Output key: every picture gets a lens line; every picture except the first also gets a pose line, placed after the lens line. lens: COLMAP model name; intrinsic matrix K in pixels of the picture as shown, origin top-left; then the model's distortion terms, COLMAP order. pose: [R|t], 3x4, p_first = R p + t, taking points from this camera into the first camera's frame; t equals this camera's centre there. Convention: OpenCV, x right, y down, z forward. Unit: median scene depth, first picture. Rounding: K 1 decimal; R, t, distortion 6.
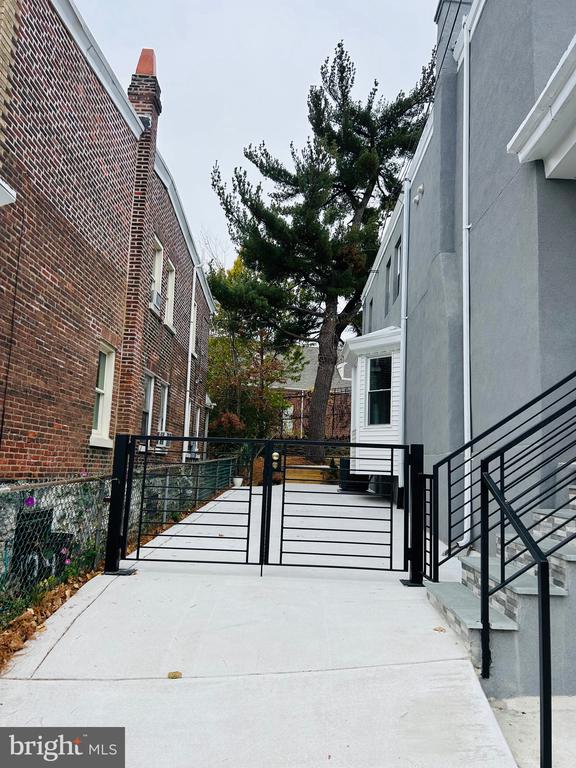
lens RADIAL K [[564.3, 0, 293.8], [0, 564.3, 387.9], [0, 0, 1]] dist [0.064295, -0.078623]
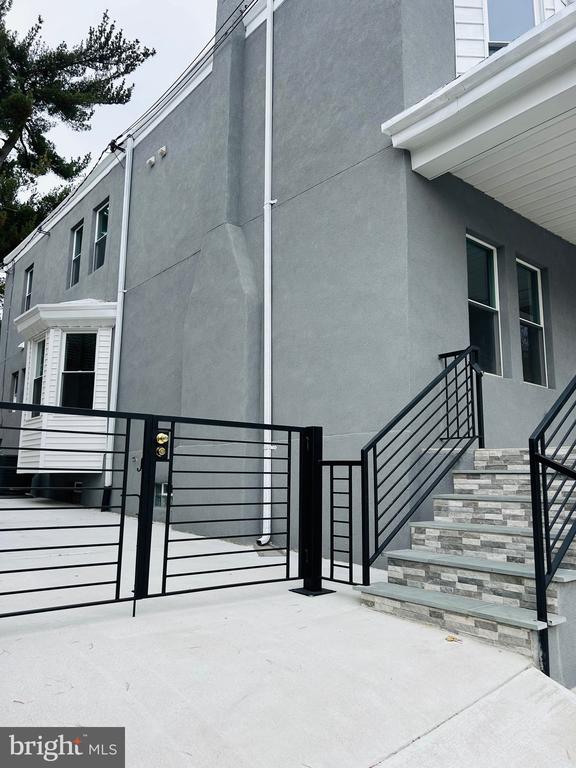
lens RADIAL K [[569.1, 0, 288.0], [0, 569.1, 384.0], [0, 0, 1]] dist [0.054857, -0.053004]
pose [[0.768385, 0.078290, 0.635181, -0.206552], [-0.074940, 0.996668, -0.032190, 0.037100], [-0.635585, -0.022866, 0.771692, 0.205317]]
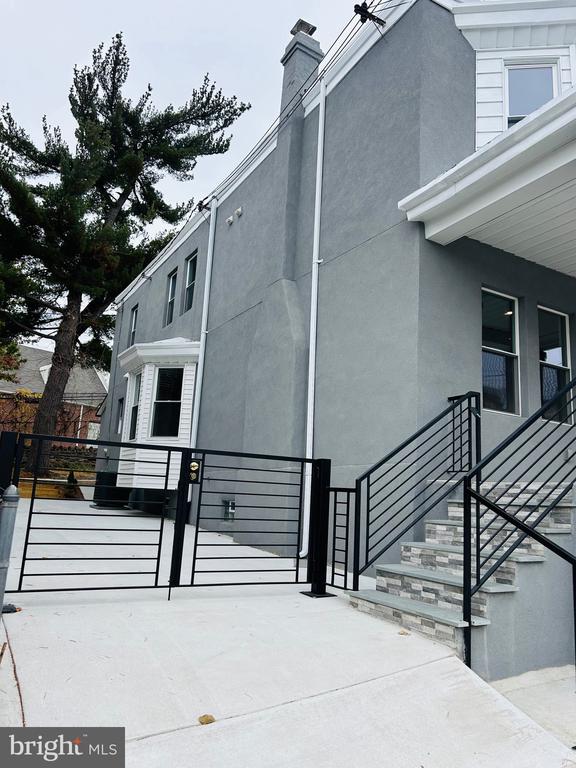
lens RADIAL K [[564.3, 0, 293.8], [0, 564.3, 387.9], [0, 0, 1]] dist [0.064295, -0.078623]
pose [[0.860736, 0.105069, 0.498090, -0.206414], [-0.091596, 0.994464, -0.051490, 0.015517], [-0.500743, -0.001304, 0.865595, 0.071087]]
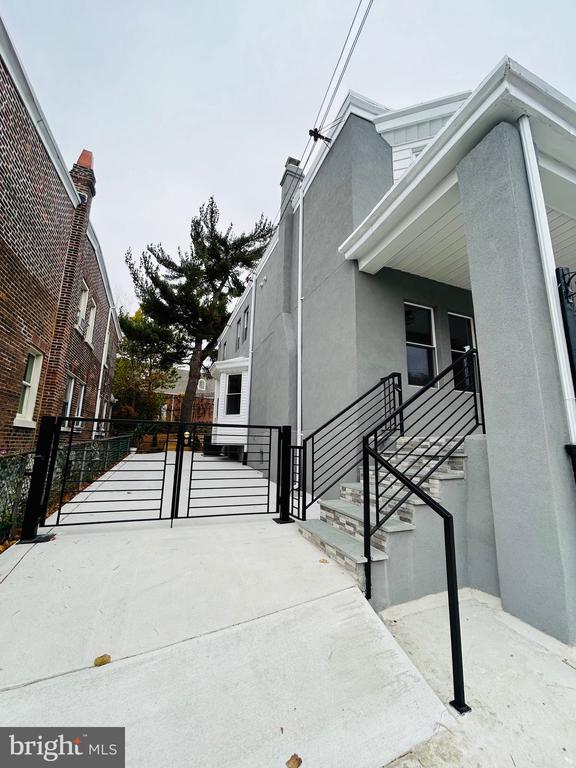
lens RADIAL K [[306.9, 0, 288.0], [0, 306.9, 384.0], [0, 0, 1]] dist [-0.002781, 0.000322]
pose [[0.928255, 0.053674, 0.368052, -0.047532], [-0.039318, 0.998149, -0.046398, 0.015328], [-0.369861, 0.028598, 0.928647, 0.137501]]
